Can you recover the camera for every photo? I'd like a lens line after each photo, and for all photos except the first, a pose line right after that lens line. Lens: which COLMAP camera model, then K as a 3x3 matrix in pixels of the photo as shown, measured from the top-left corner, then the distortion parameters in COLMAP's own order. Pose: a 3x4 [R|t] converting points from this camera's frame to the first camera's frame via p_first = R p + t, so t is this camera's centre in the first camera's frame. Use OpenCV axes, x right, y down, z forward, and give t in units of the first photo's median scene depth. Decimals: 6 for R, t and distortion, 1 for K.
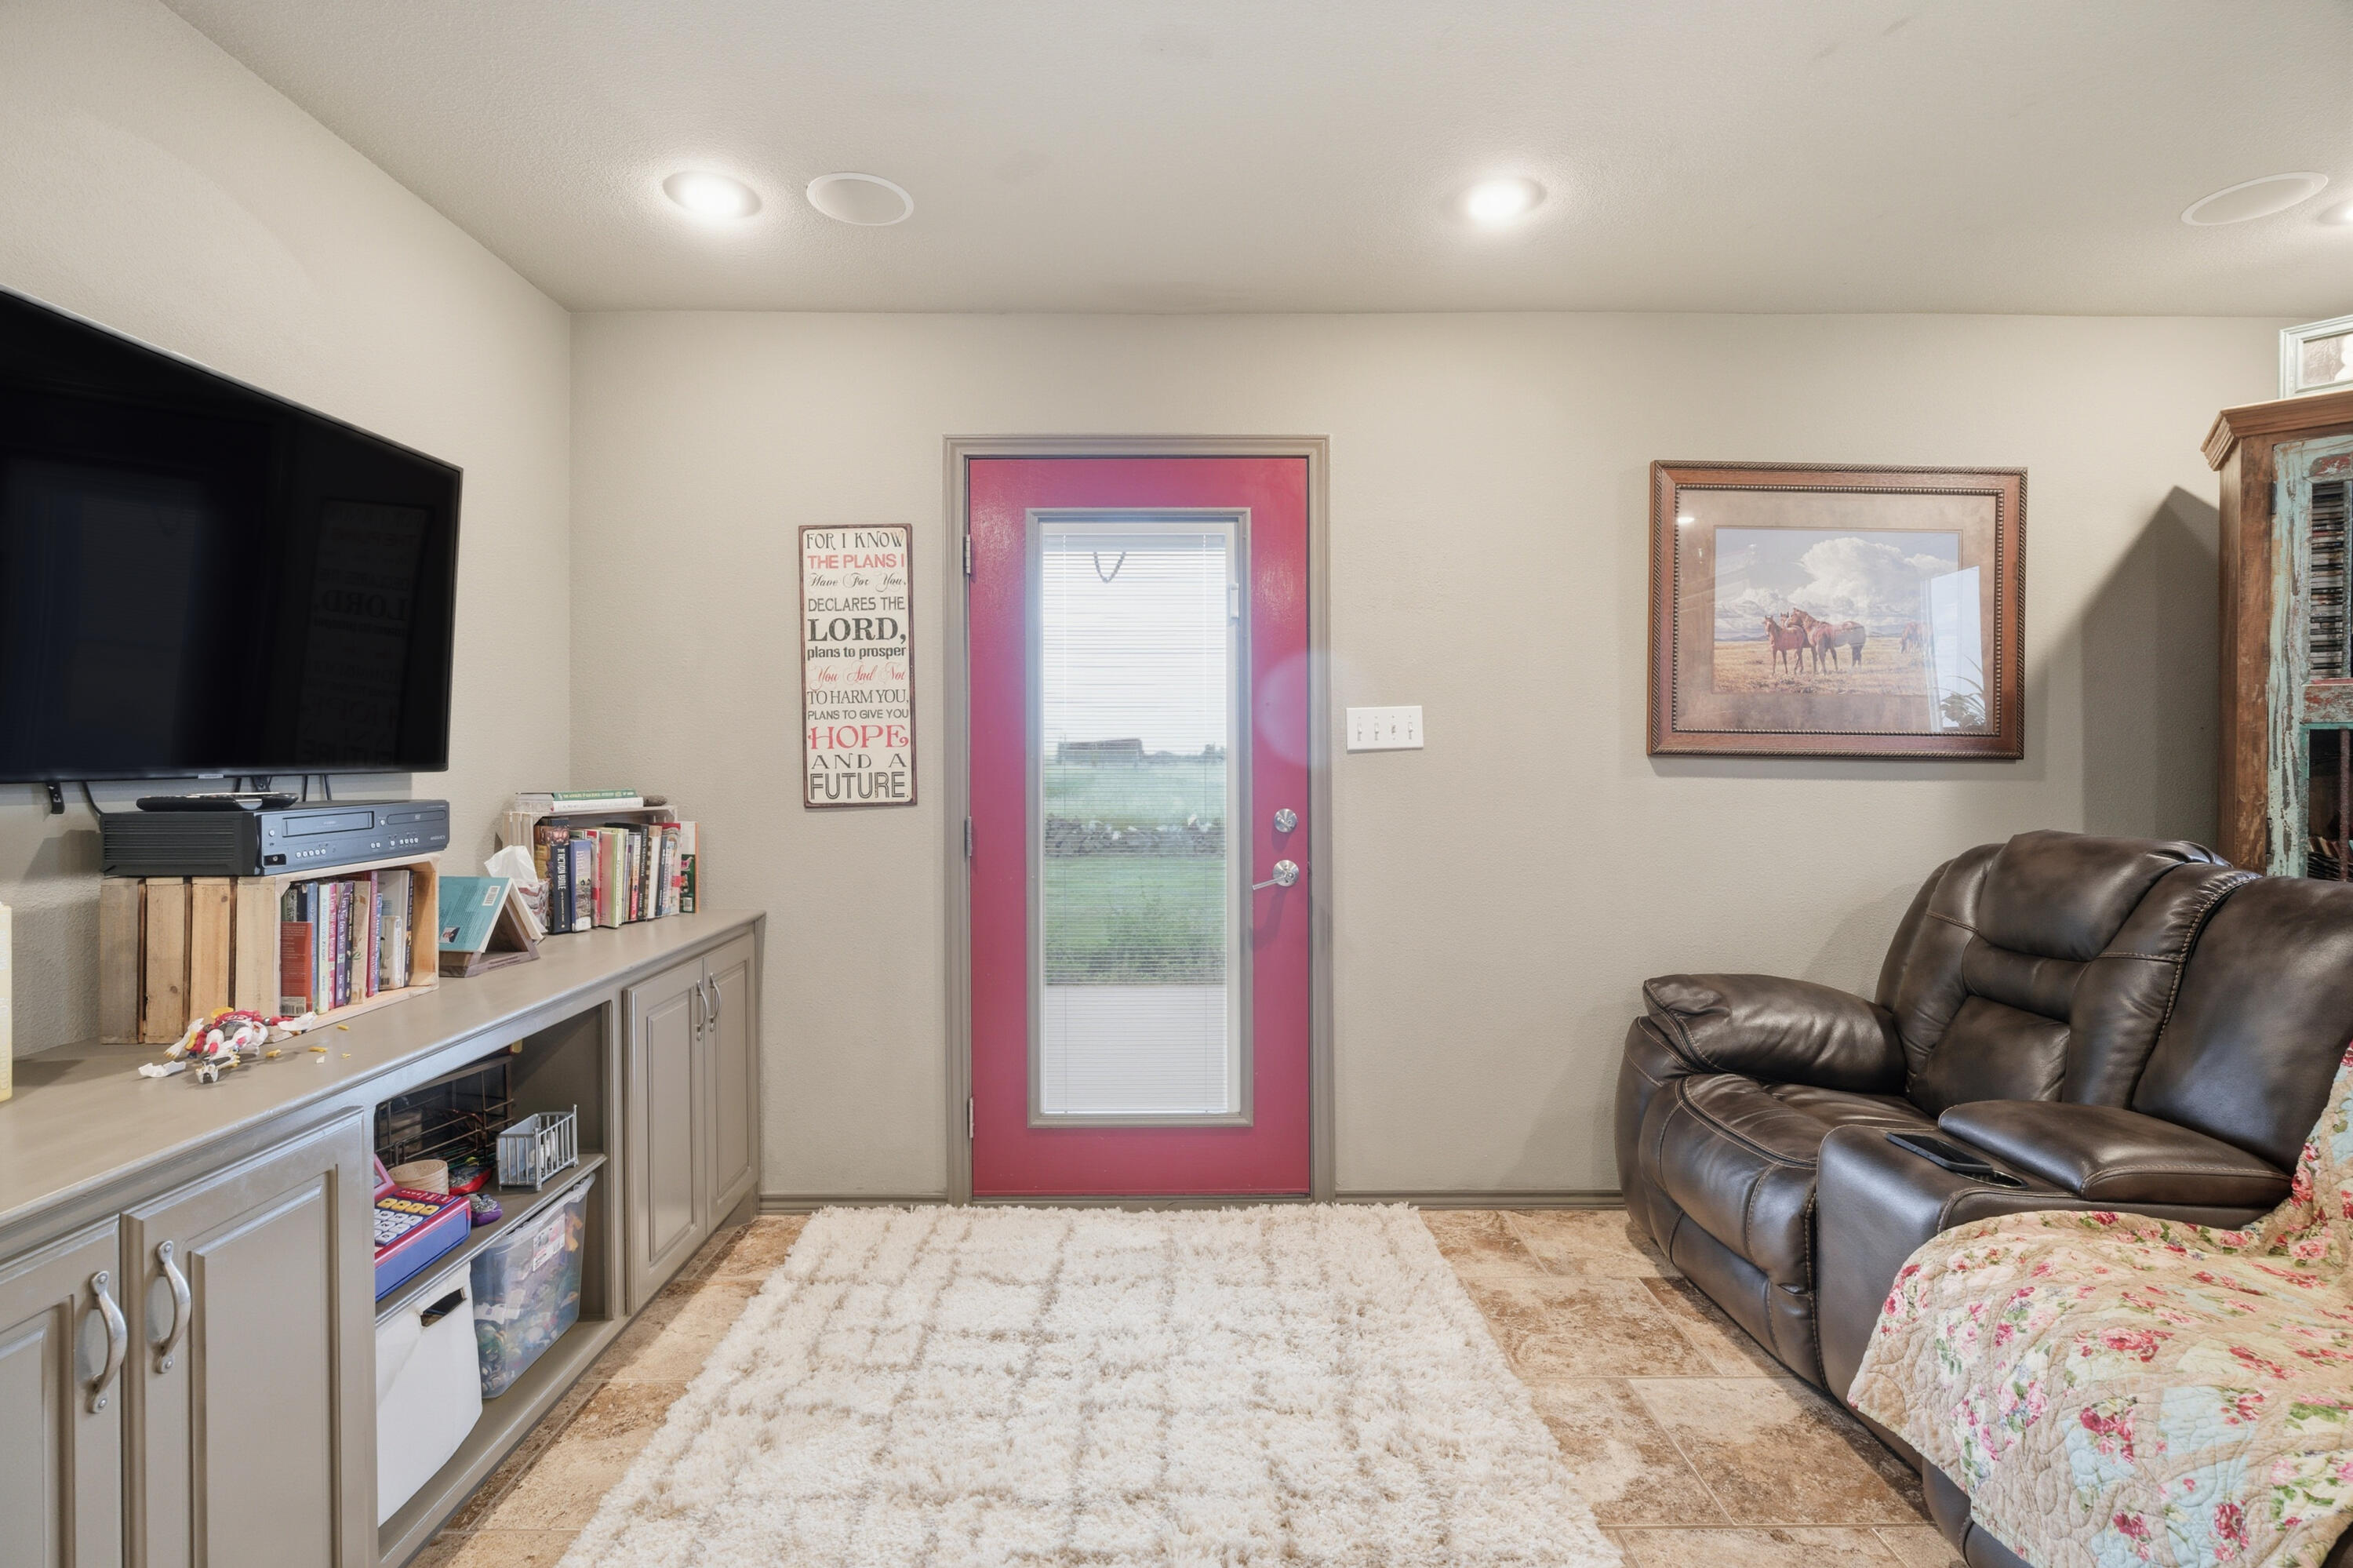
lens RADIAL K [[1060.0, 0, 1169.6], [0, 1060.0, 761.5], [0, 0, 1]] dist [-0.012263, 0.001228]
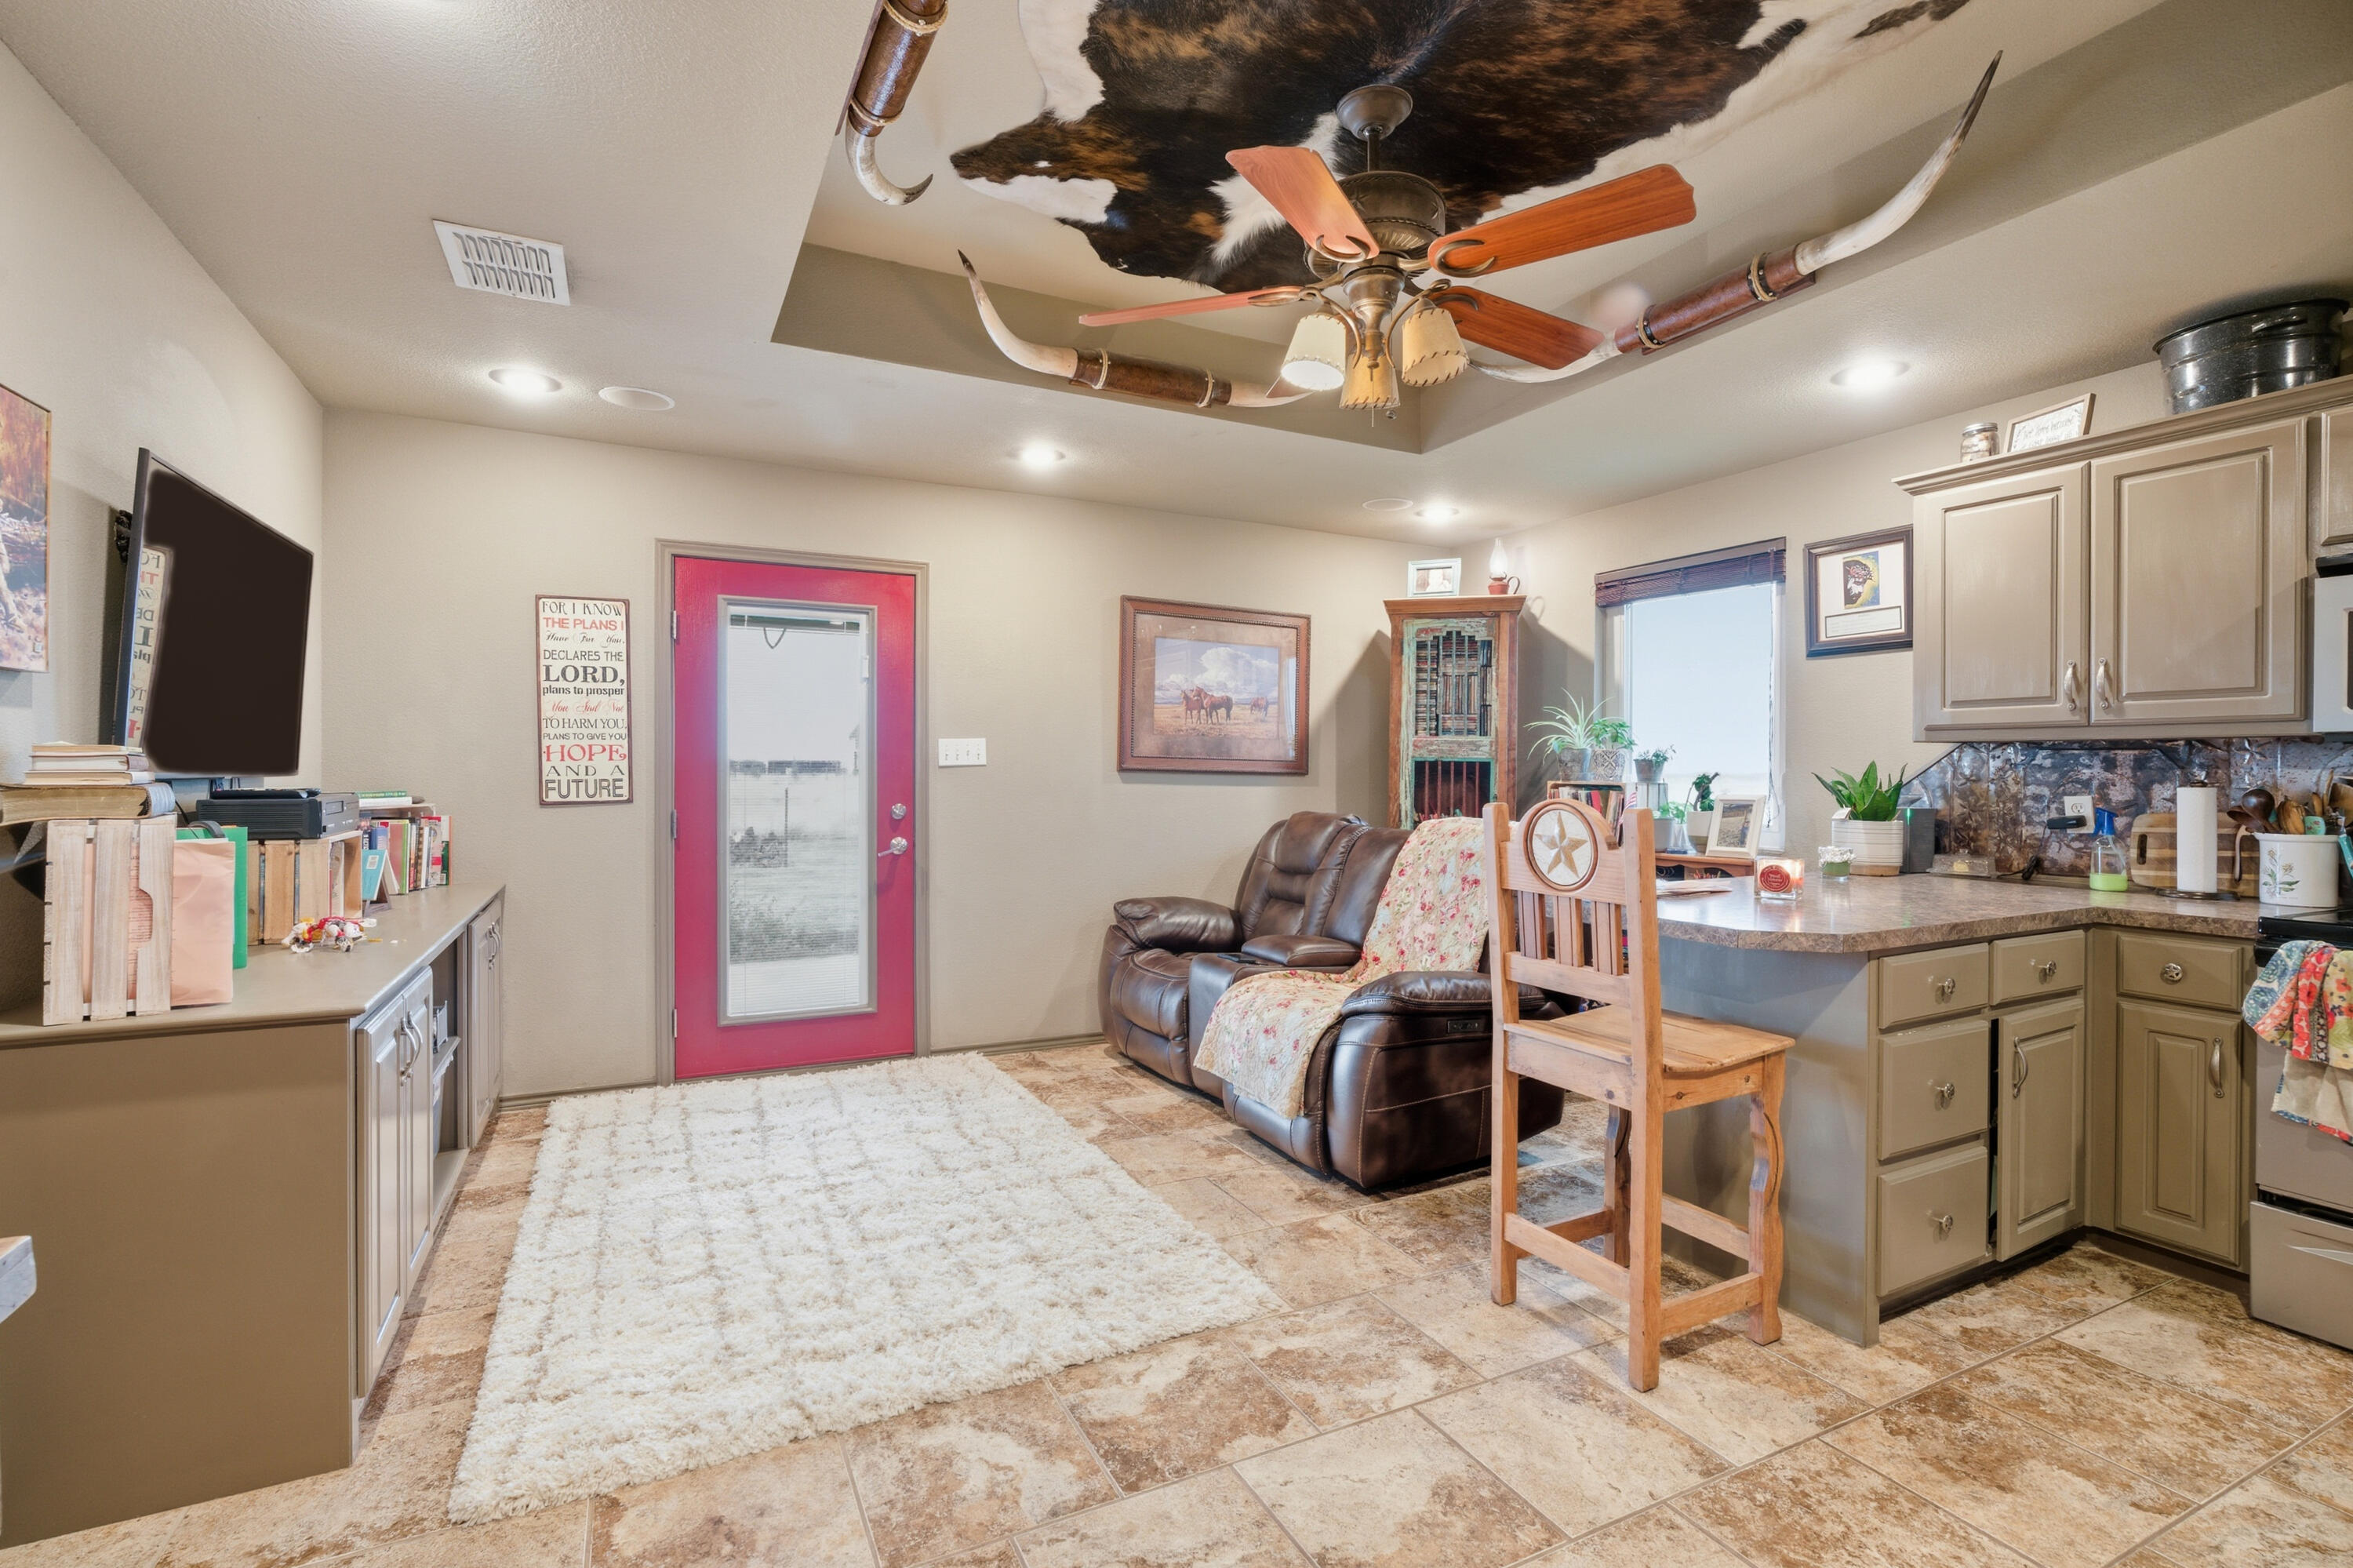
lens RADIAL K [[1060.6, 0, 1168.8], [0, 1060.6, 772.9], [0, 0, 1]] dist [-0.000794, 0.000358]
pose [[0.898387, 0.006795, 0.439152, -0.233489], [-0.005921, 0.999977, -0.003360, 0.002790], [-0.439164, 0.000419, 0.898407, -0.598688]]
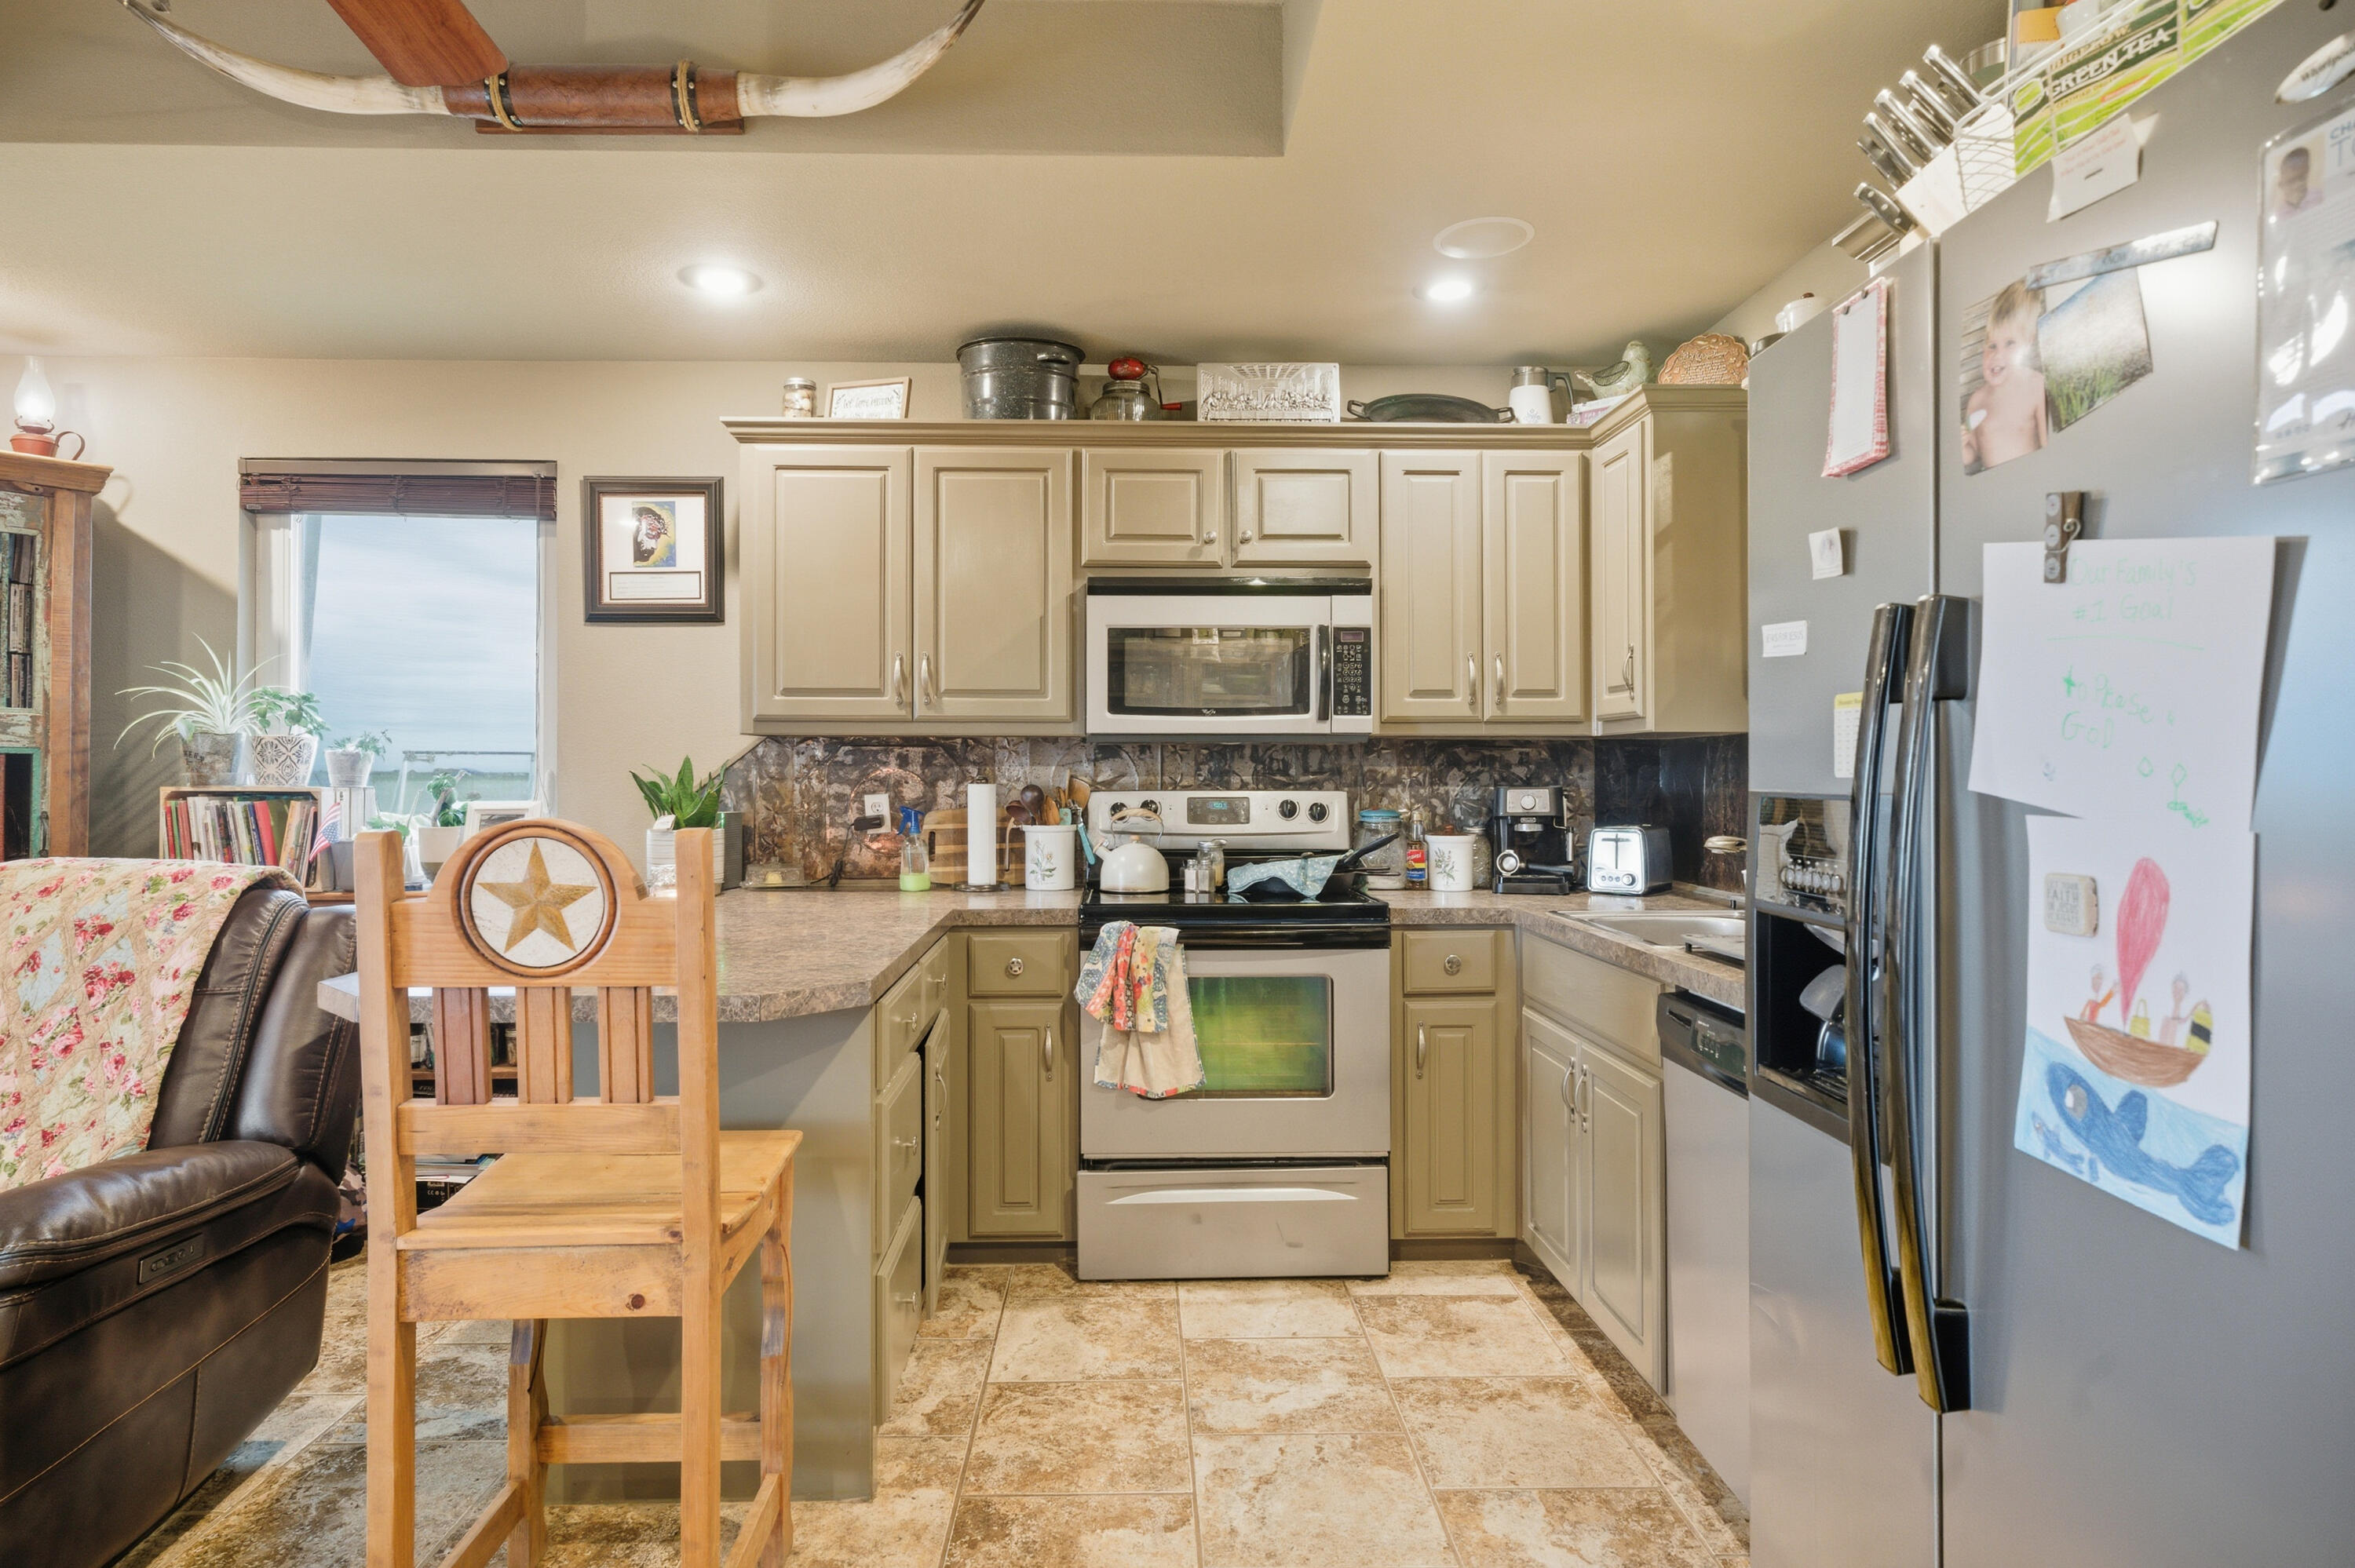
lens RADIAL K [[1282.4, 0, 1153.3], [0, 1282.4, 760.3], [0, 0, 1]] dist [0.000176, 0.001865]
pose [[-0.013906, 0.012716, 0.999822, -0.175798], [0.004577, 0.999909, -0.012653, 0.000904], [-0.999893, 0.004400, -0.013963, -0.250130]]
